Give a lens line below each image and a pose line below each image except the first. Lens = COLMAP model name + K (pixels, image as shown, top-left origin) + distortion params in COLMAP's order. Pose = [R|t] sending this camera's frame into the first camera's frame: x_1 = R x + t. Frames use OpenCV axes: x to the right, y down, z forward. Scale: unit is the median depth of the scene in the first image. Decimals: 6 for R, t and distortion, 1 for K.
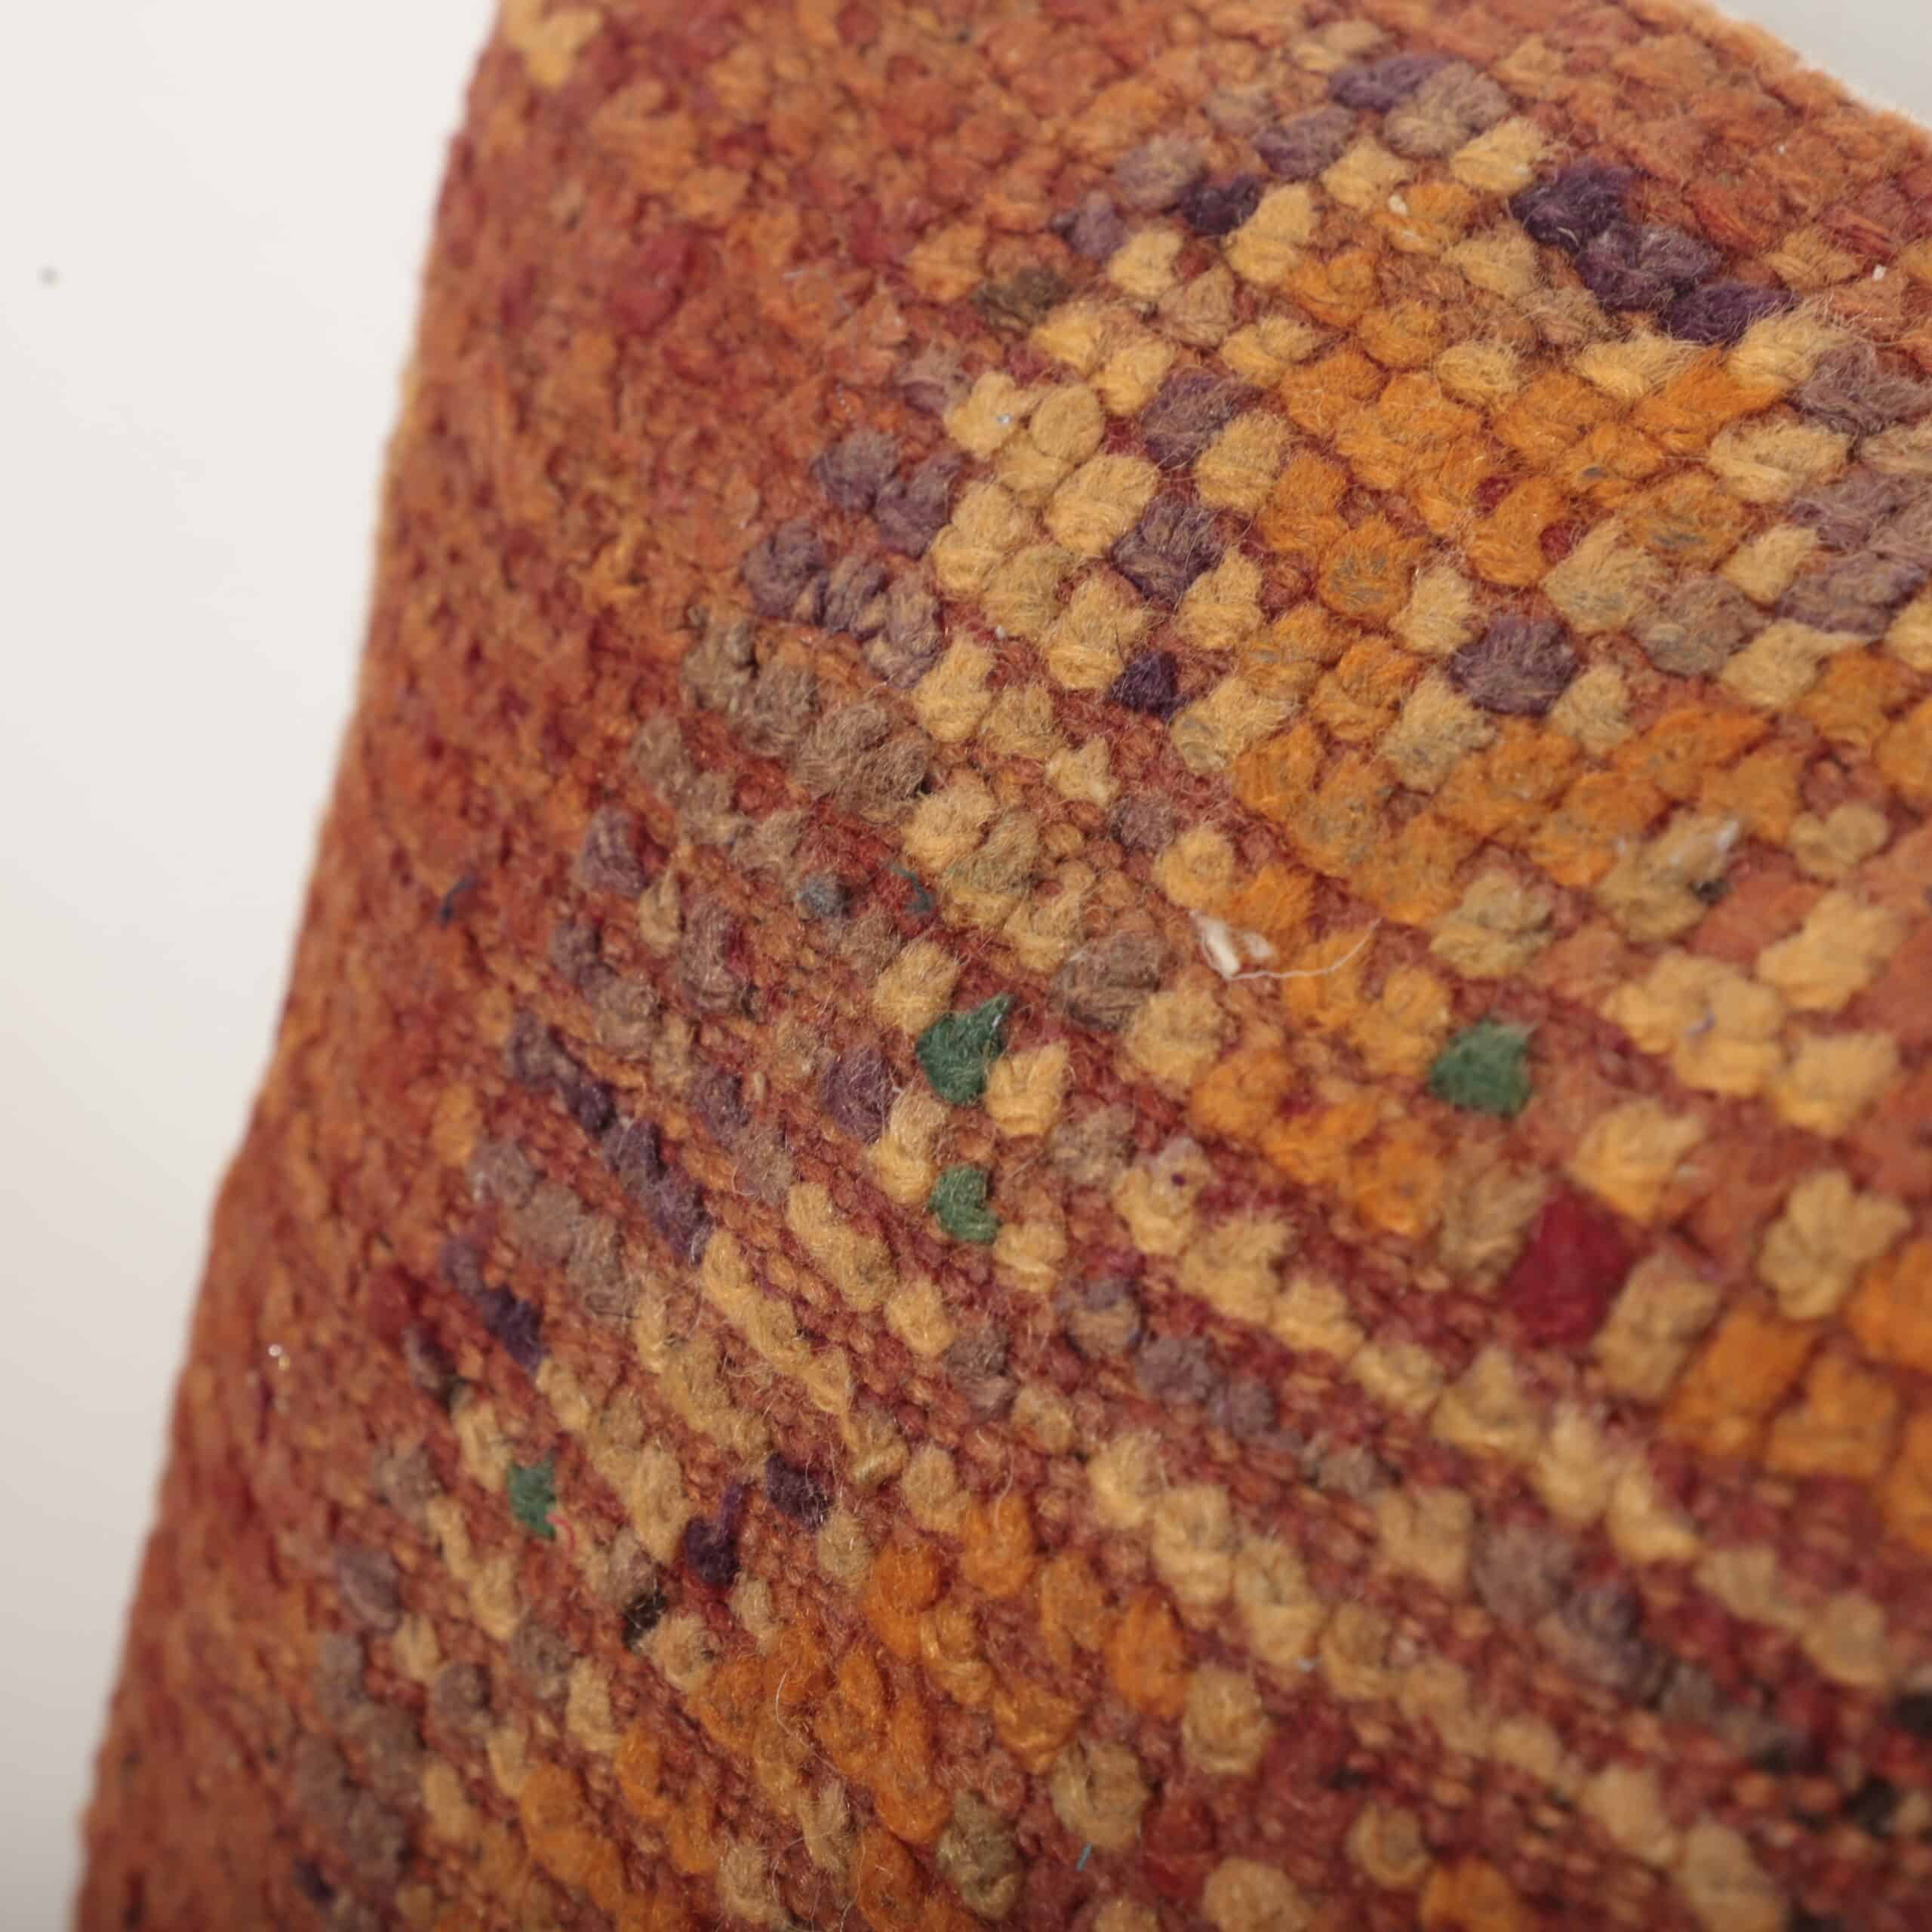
lens RADIAL K [[5184.8, 0, 911.3], [0, 5184.8, 933.8], [0, 0, 1]] dist [0.136850, 0.000000]
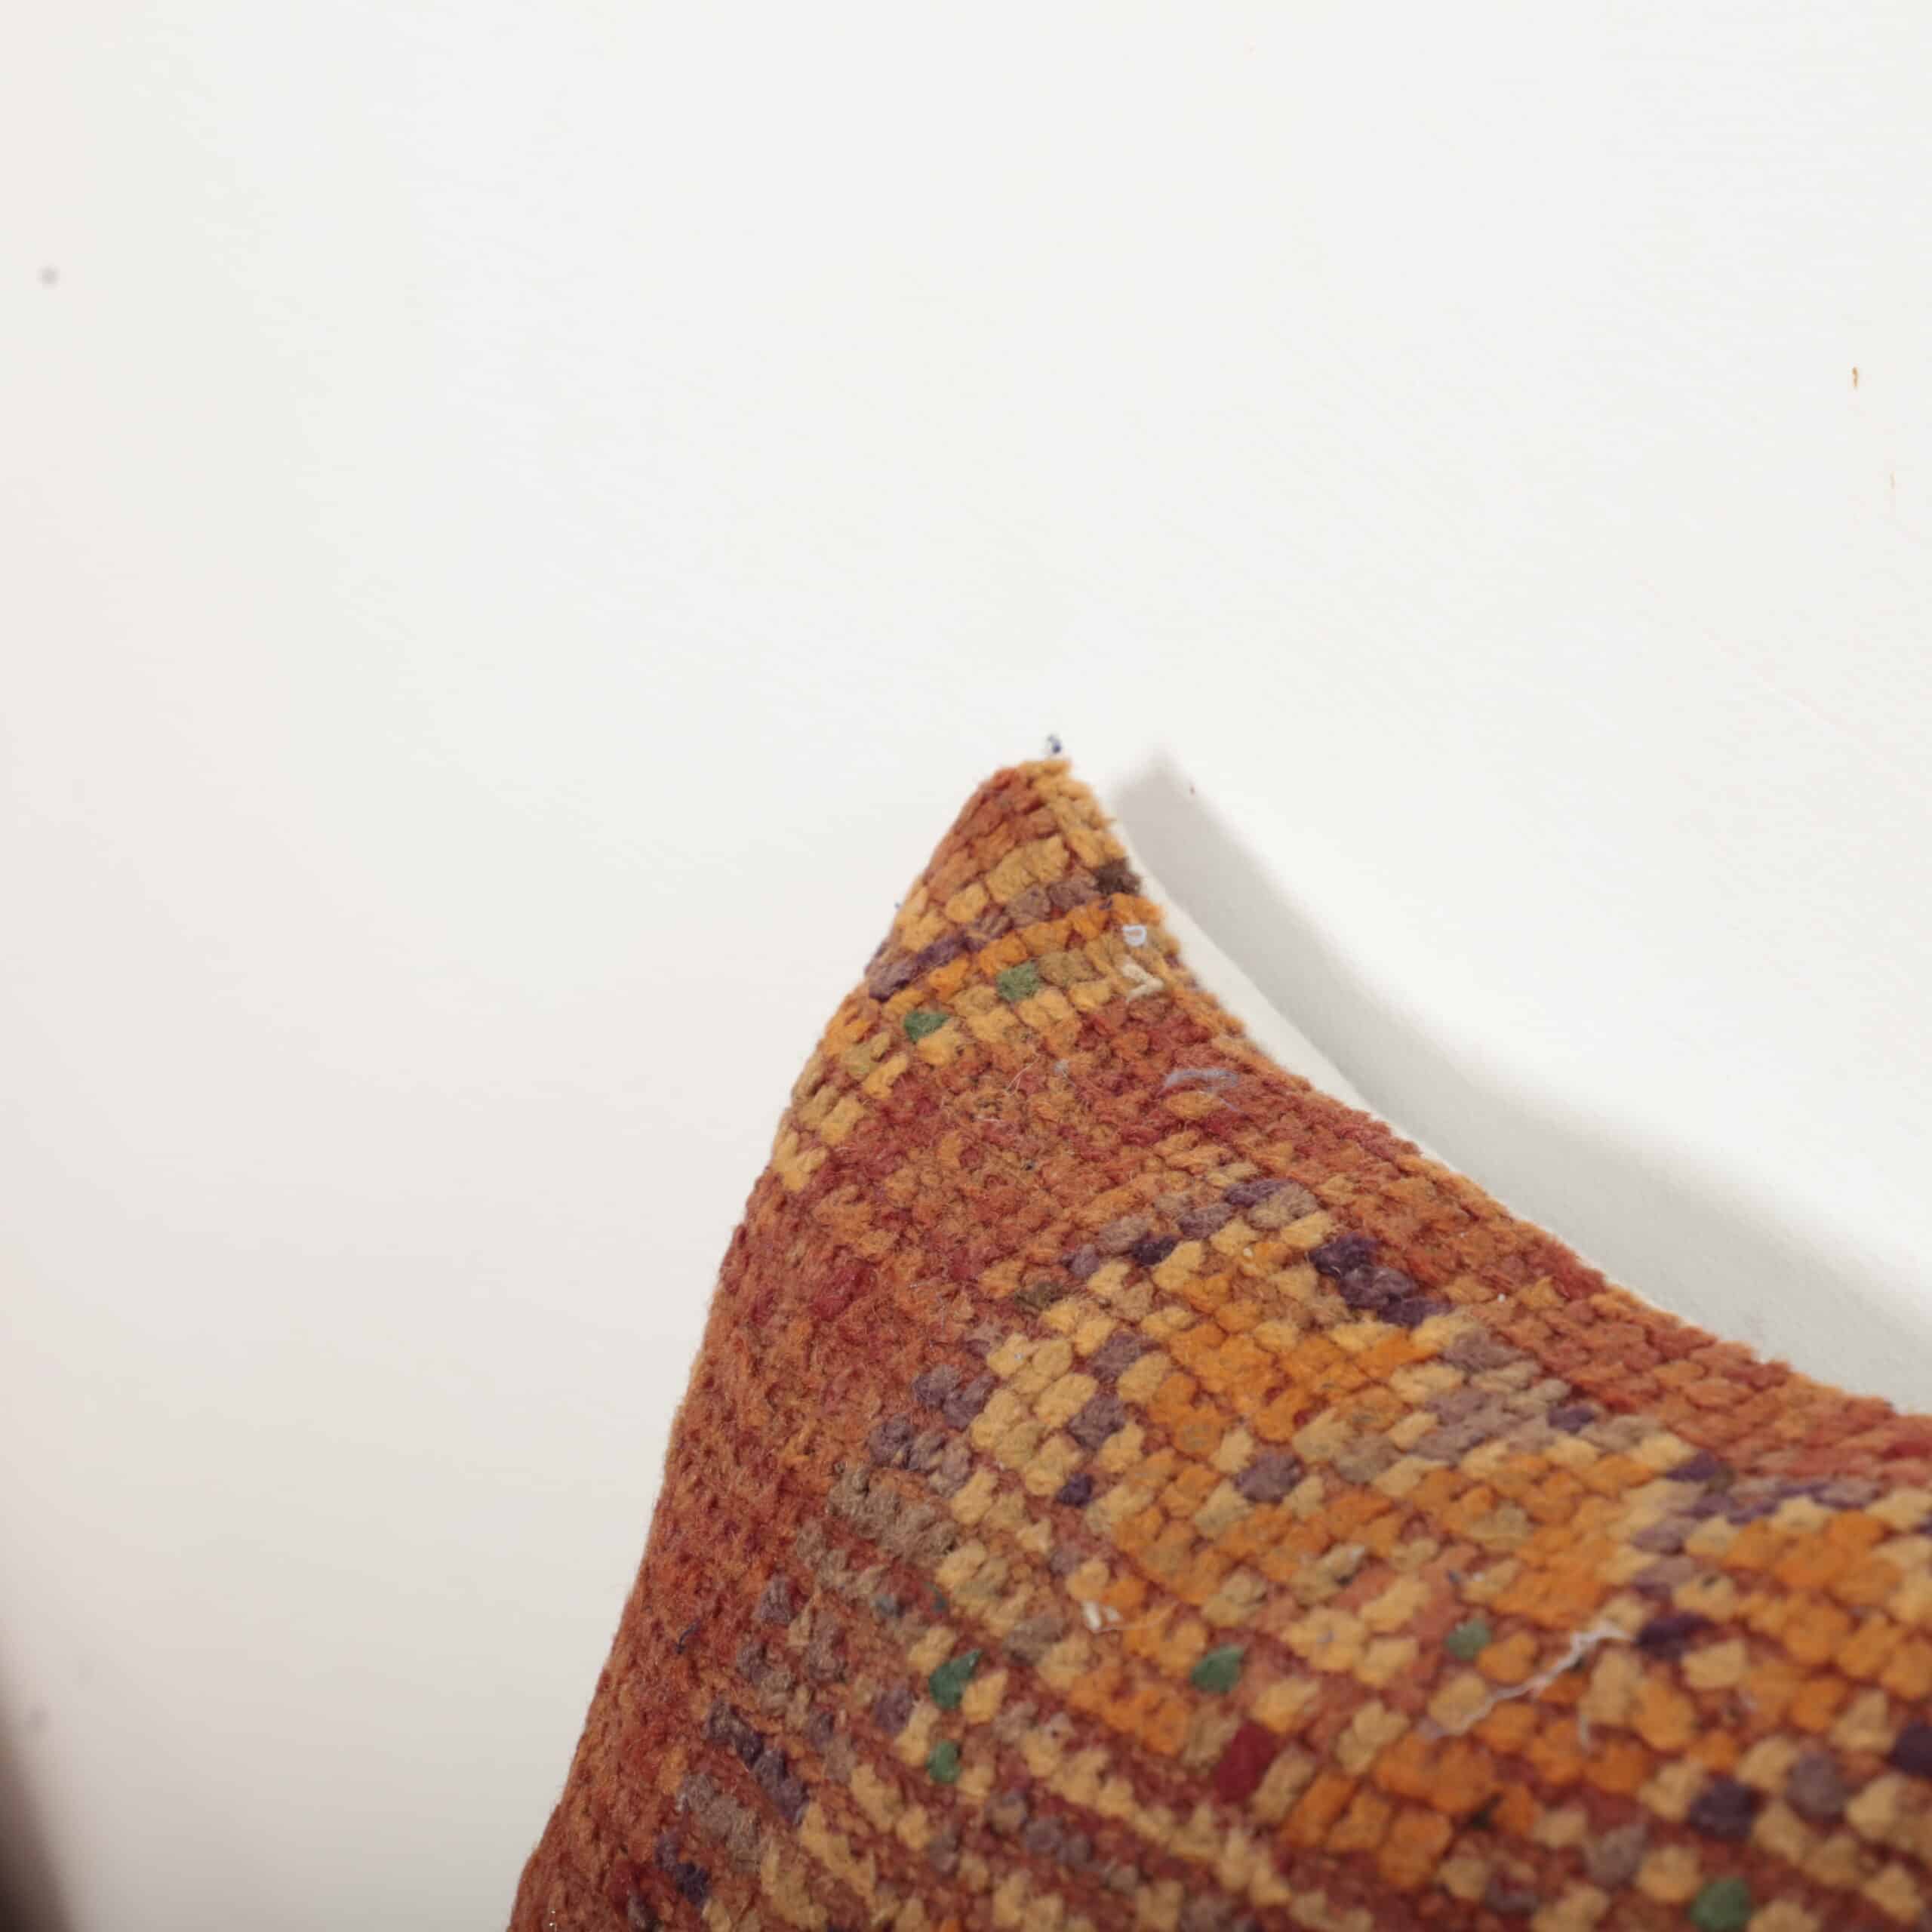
lens RADIAL K [[5184.8, 0, 1021.2], [0, 5184.8, 979.3], [0, 0, 1]] dist [0.136850, 0.000000]
pose [[0.995683, 0.064707, -0.066546, 0.131866], [-0.080843, 0.956817, -0.279223, 0.278637], [0.045605, 0.283397, 0.957918, -0.743866]]
